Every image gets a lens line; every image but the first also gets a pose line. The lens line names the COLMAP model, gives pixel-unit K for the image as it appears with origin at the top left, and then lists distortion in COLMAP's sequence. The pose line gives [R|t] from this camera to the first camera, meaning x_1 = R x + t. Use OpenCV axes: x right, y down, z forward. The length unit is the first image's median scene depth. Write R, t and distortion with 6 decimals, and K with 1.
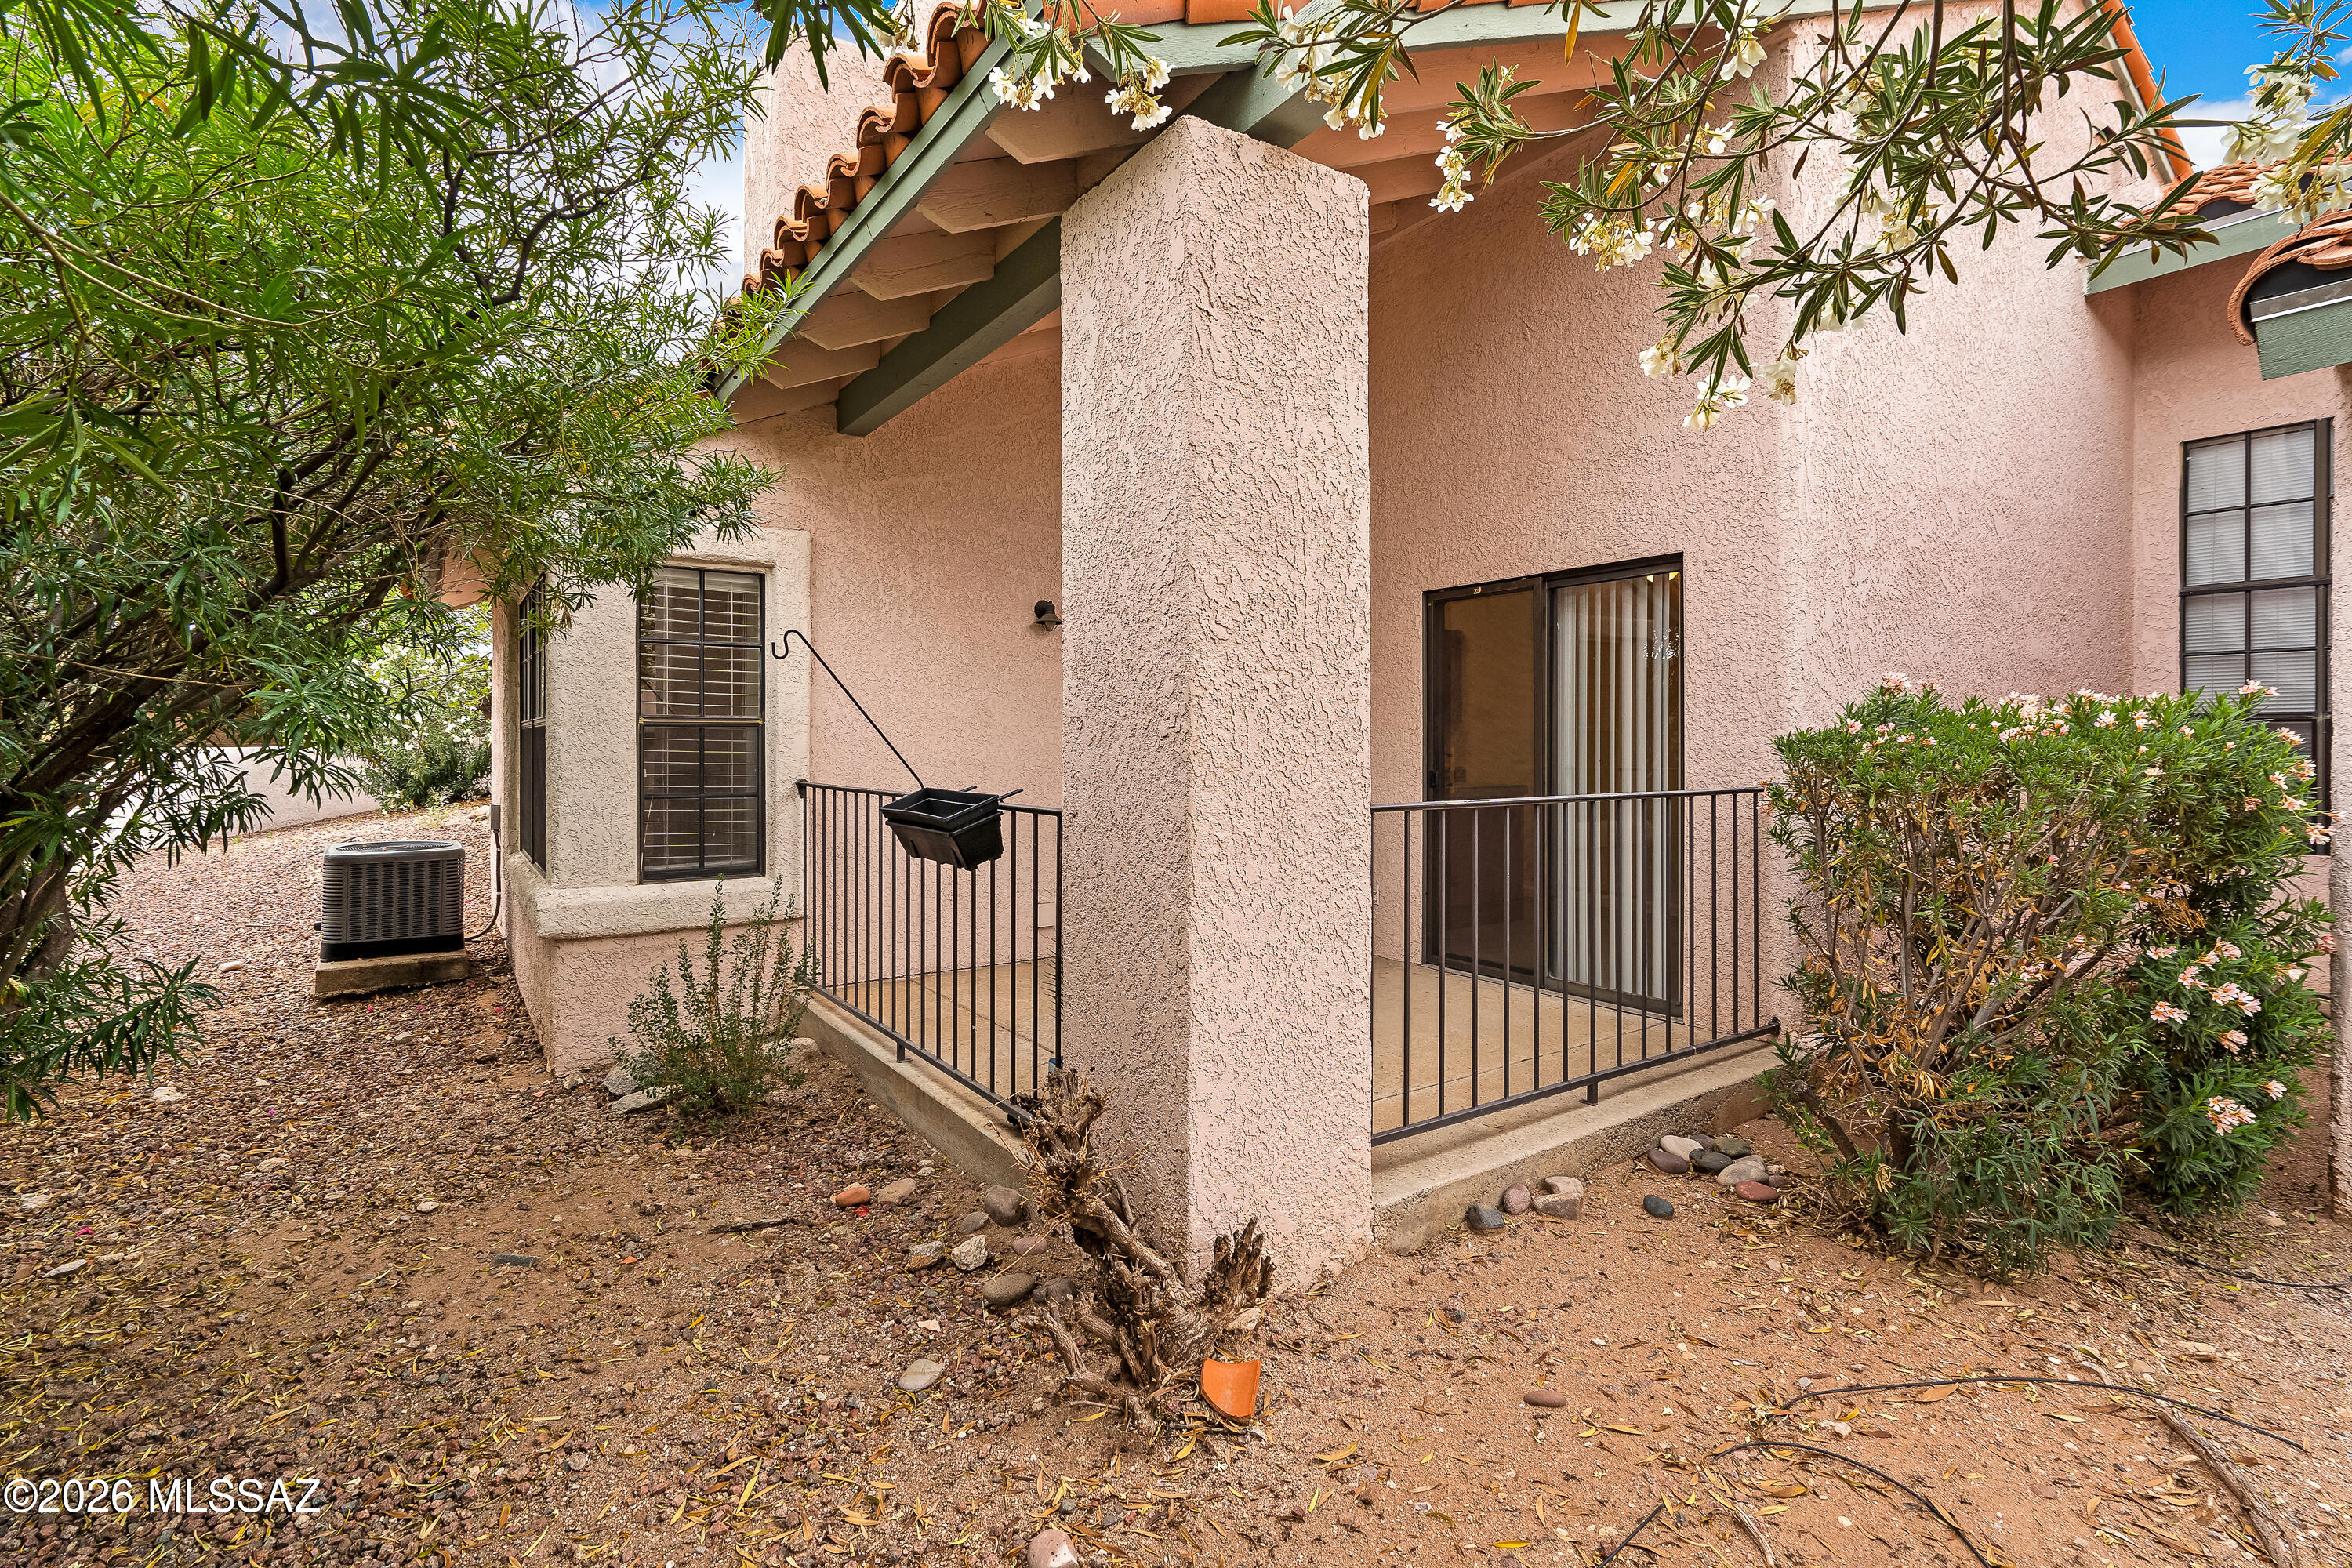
lens RADIAL K [[1085.7, 0, 1177.5], [0, 1085.7, 765.4], [0, 0, 1]] dist [-0.002333, 0.000388]
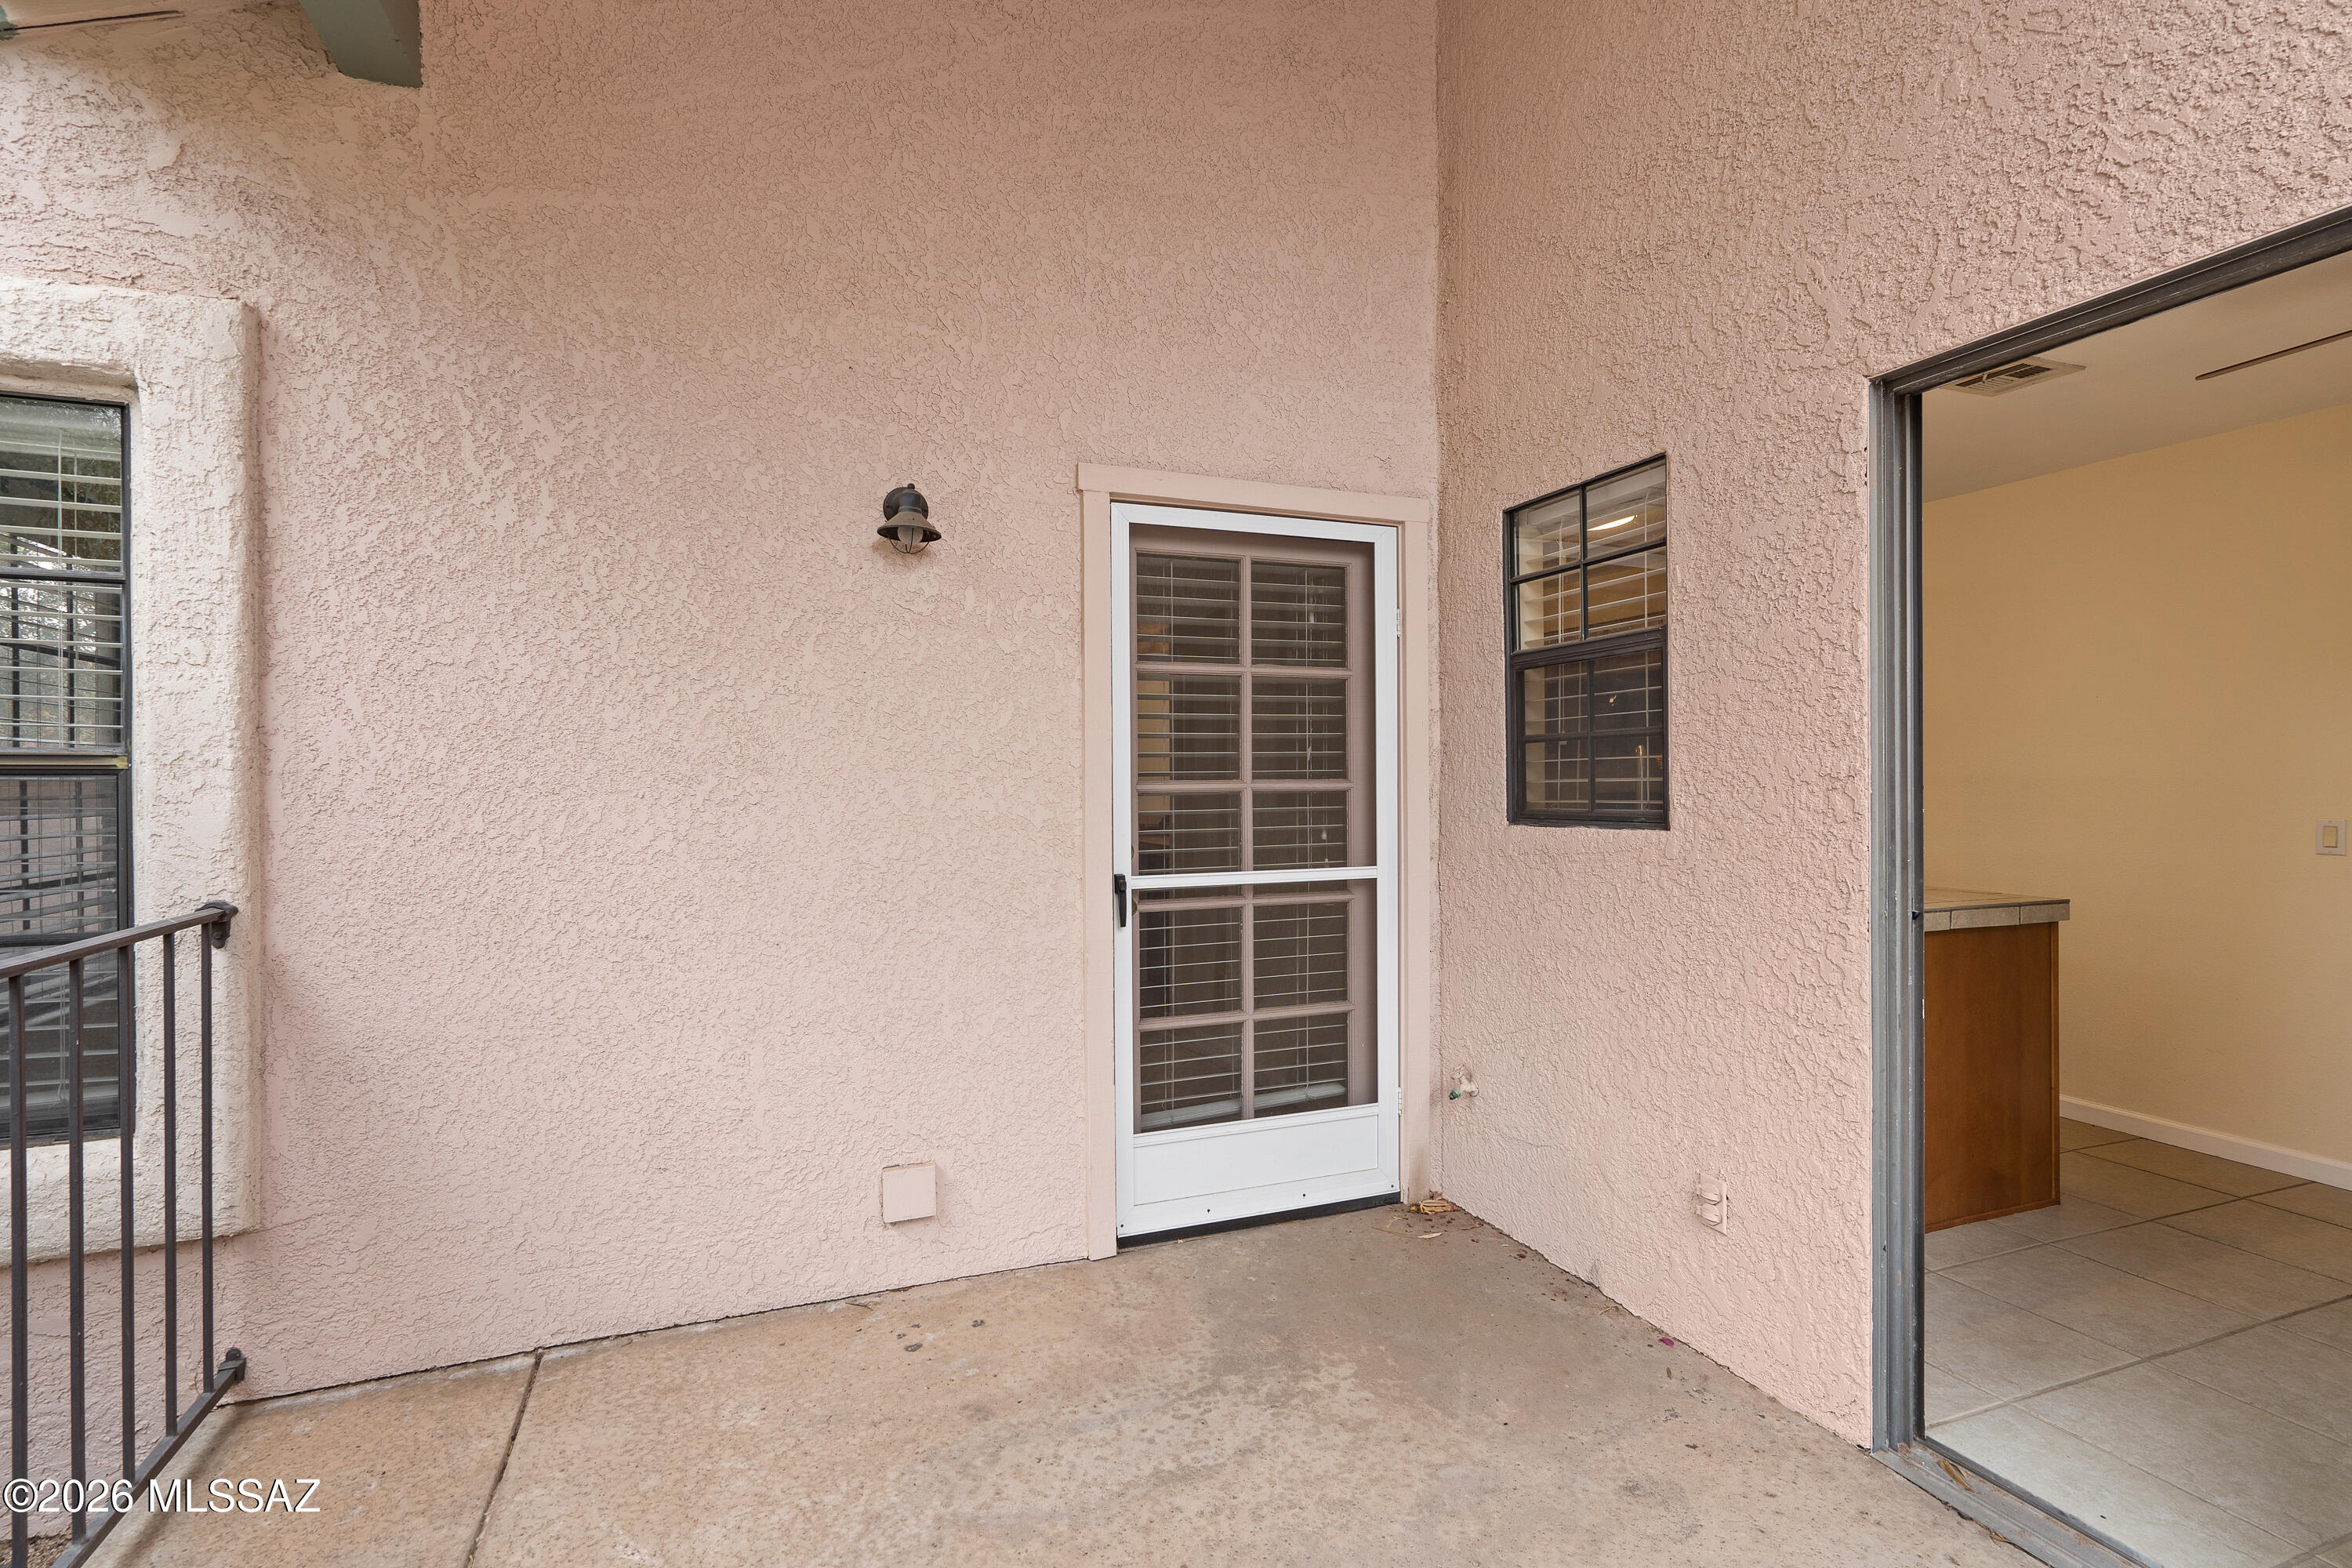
lens RADIAL K [[1070.1, 0, 1167.2], [0, 1070.1, 797.0], [0, 0, 1]] dist [-0.002899, 0.000198]
pose [[0.973854, 0.002448, -0.227163, 0.090821], [-0.004621, 0.999949, -0.009035, -0.024111], [0.227129, 0.009849, 0.973815, 0.661996]]
